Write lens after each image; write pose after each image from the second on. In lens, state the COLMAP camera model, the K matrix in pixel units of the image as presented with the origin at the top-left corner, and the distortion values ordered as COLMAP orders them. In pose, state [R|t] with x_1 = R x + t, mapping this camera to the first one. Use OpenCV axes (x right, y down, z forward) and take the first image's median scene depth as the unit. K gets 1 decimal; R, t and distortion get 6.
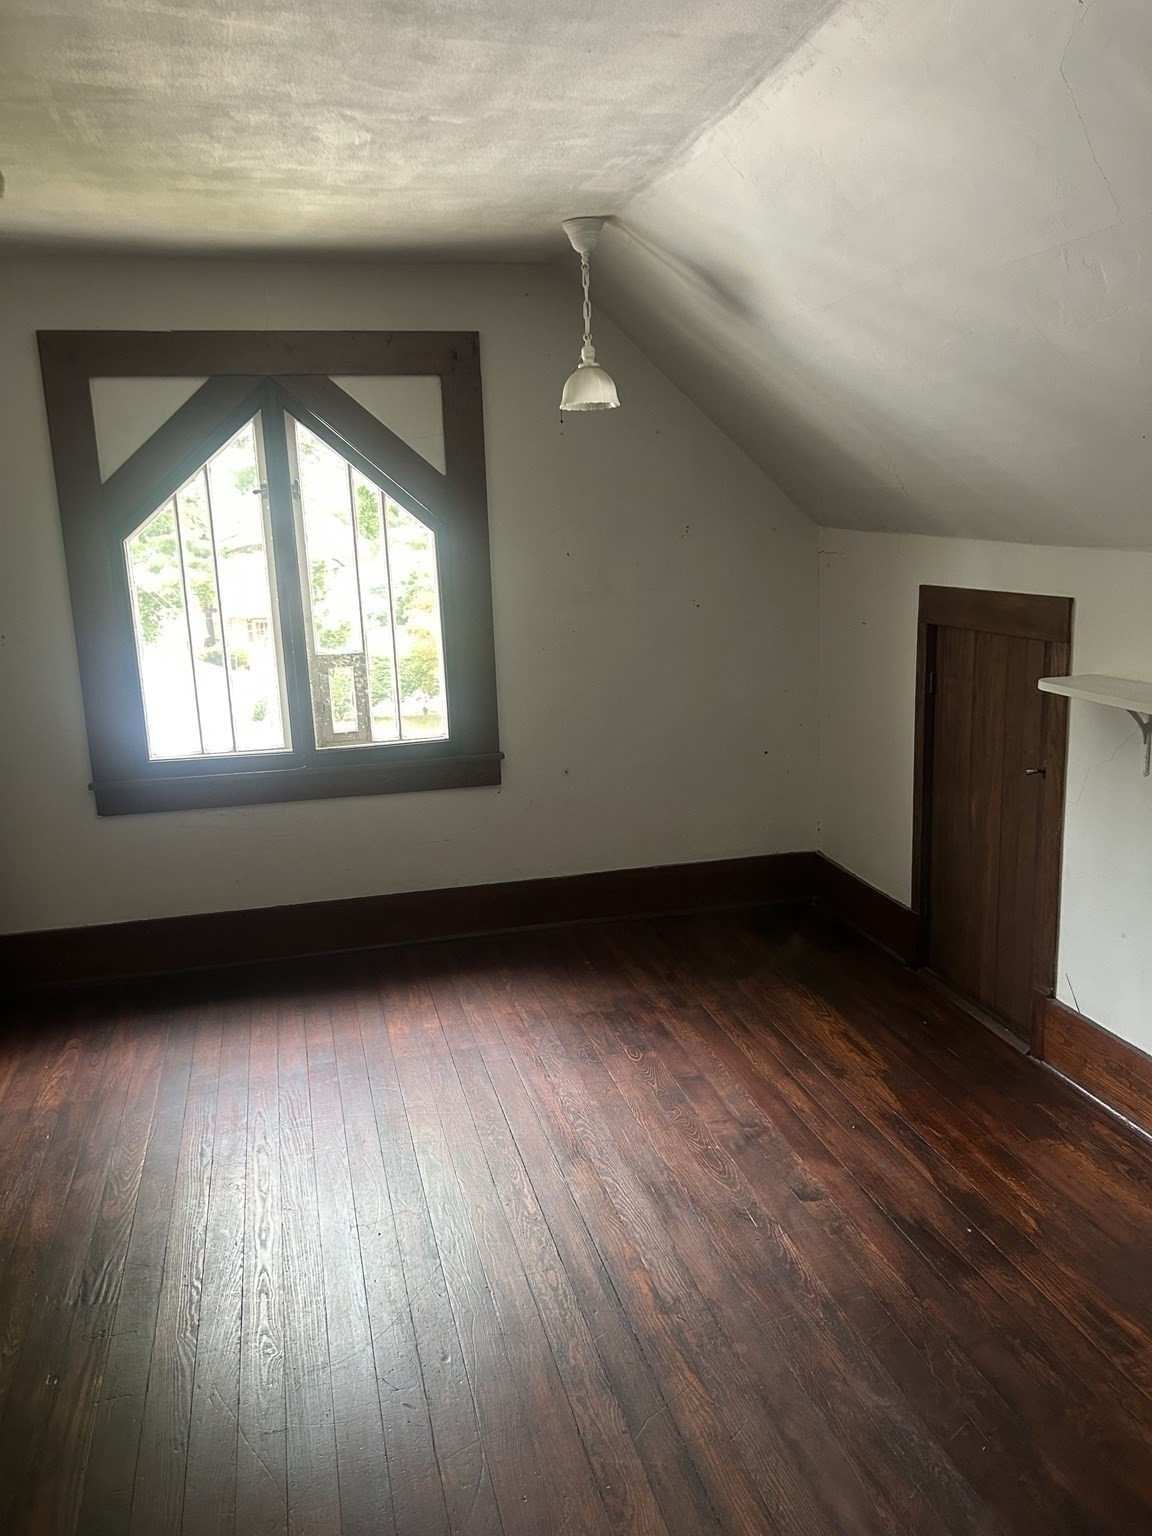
lens RADIAL K [[1180.6, 0, 572.0], [0, 1180.6, 759.0], [0, 0, 1]] dist [0.063801, -0.059832]
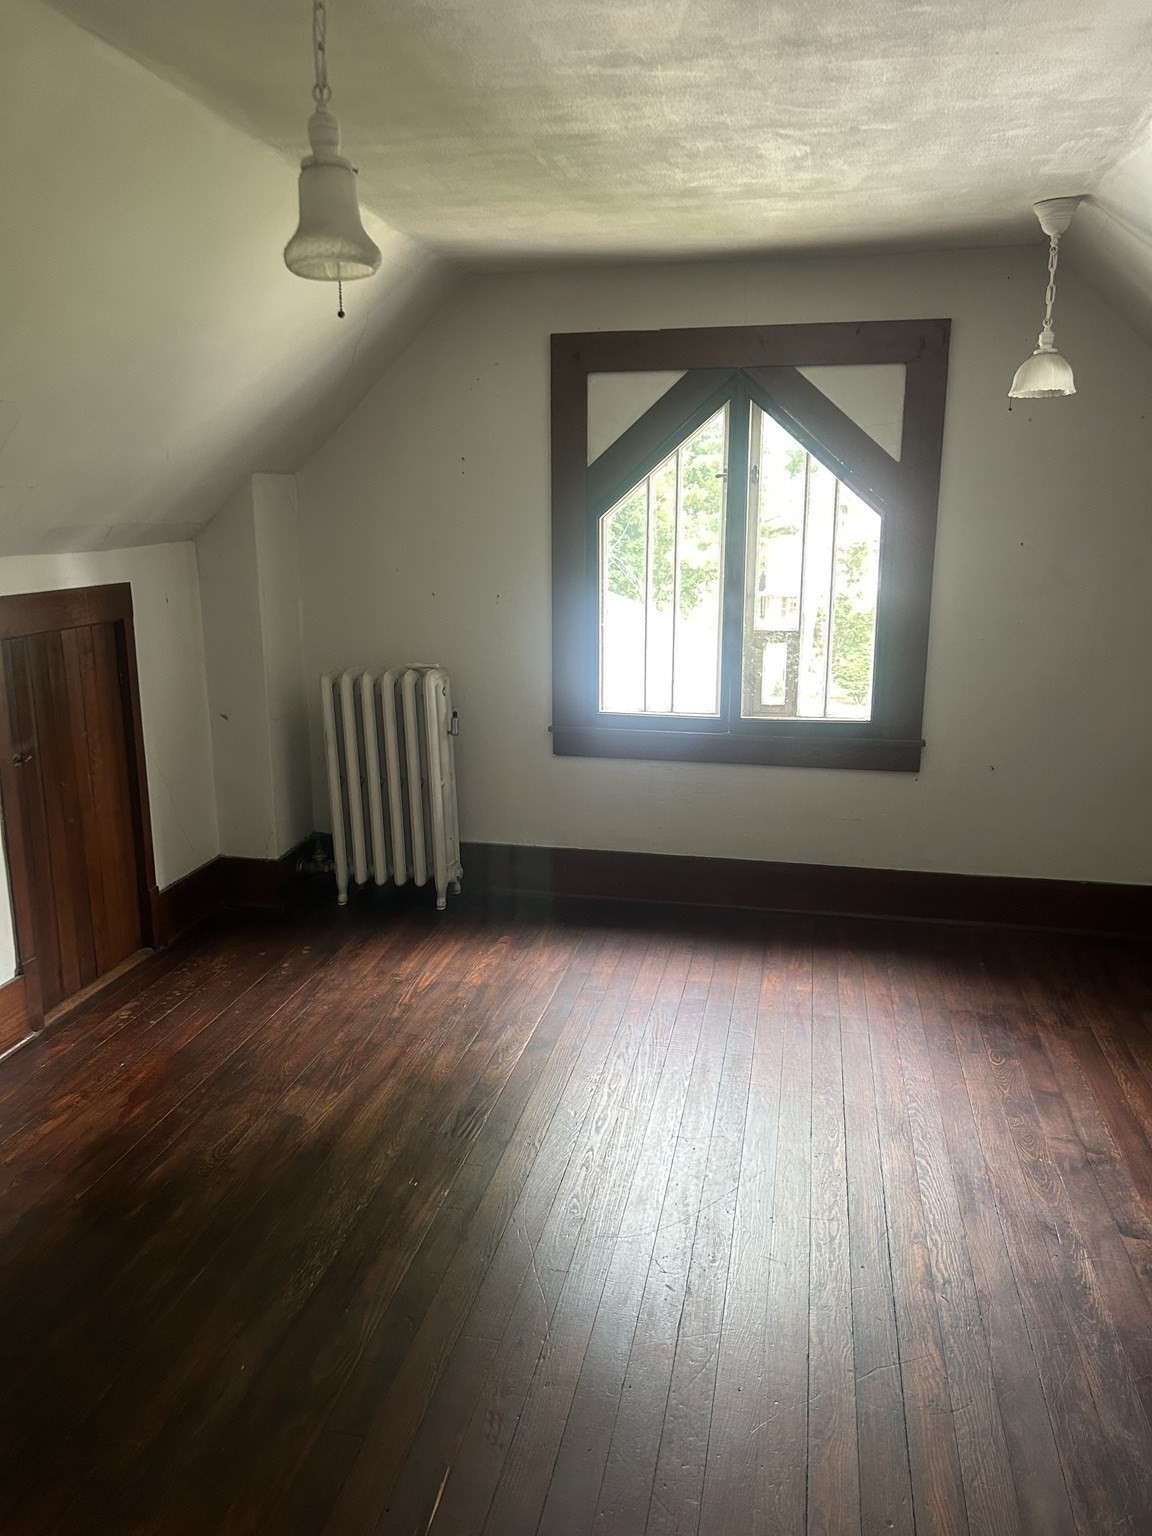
lens RADIAL K [[1180.6, 0, 572.0], [0, 1180.6, 759.0], [0, 0, 1]] dist [0.063801, -0.059832]
pose [[0.900699, 0.122005, -0.416962, 0.129282], [-0.115307, 0.992470, 0.041321, 0.003706], [0.418863, 0.010861, 0.907984, -0.050425]]
